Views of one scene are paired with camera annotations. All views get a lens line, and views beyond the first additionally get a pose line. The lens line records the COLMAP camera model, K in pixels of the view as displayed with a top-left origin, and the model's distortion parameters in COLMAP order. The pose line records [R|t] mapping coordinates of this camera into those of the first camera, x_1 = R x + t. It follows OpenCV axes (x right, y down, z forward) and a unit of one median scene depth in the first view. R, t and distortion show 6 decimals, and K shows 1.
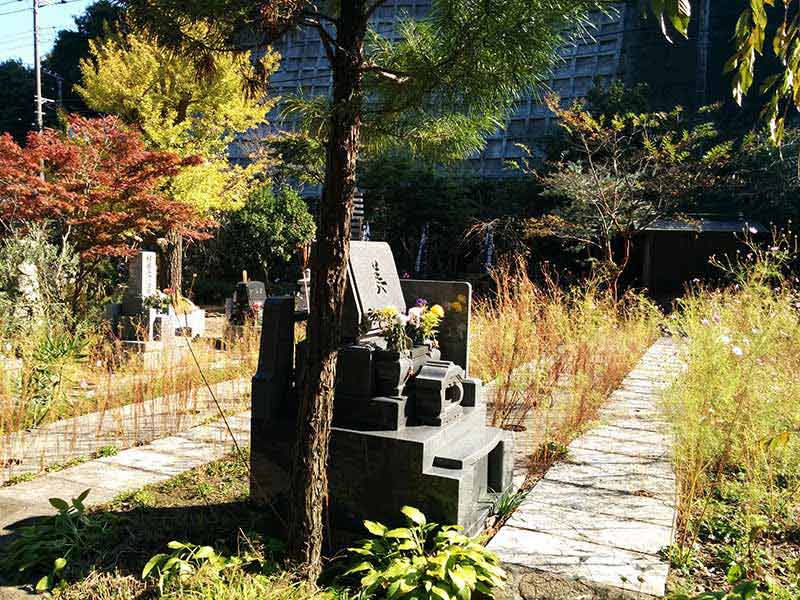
lens RADIAL K [[648.6, 0, 401.9], [0, 648.6, 303.1], [0, 0, 1]] dist [0.058284, -0.080314]
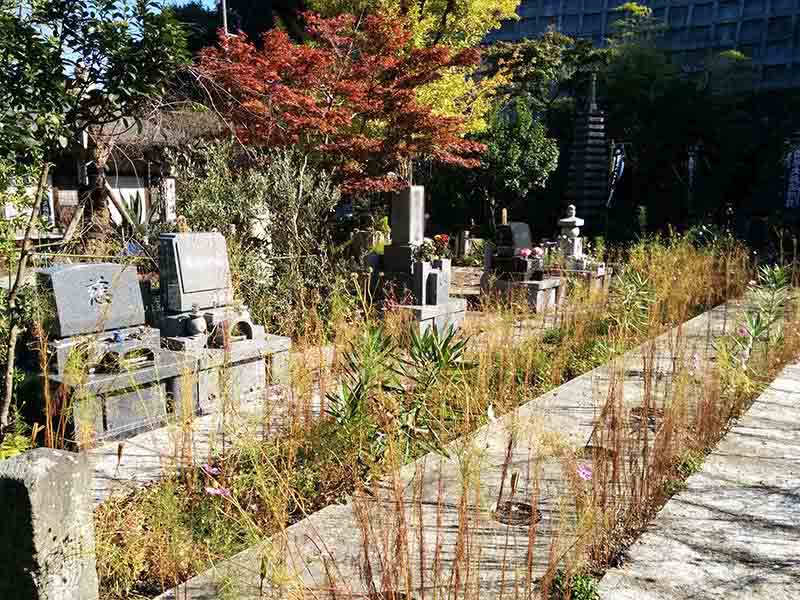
lens RADIAL K [[648.6, 0, 401.9], [0, 648.6, 303.1], [0, 0, 1]] dist [0.058284, -0.080314]
pose [[0.972375, 0.019104, -0.232643, -0.155830], [0.002597, 0.995698, 0.092622, -0.008916], [0.233412, -0.090668, 0.968142, 0.181426]]
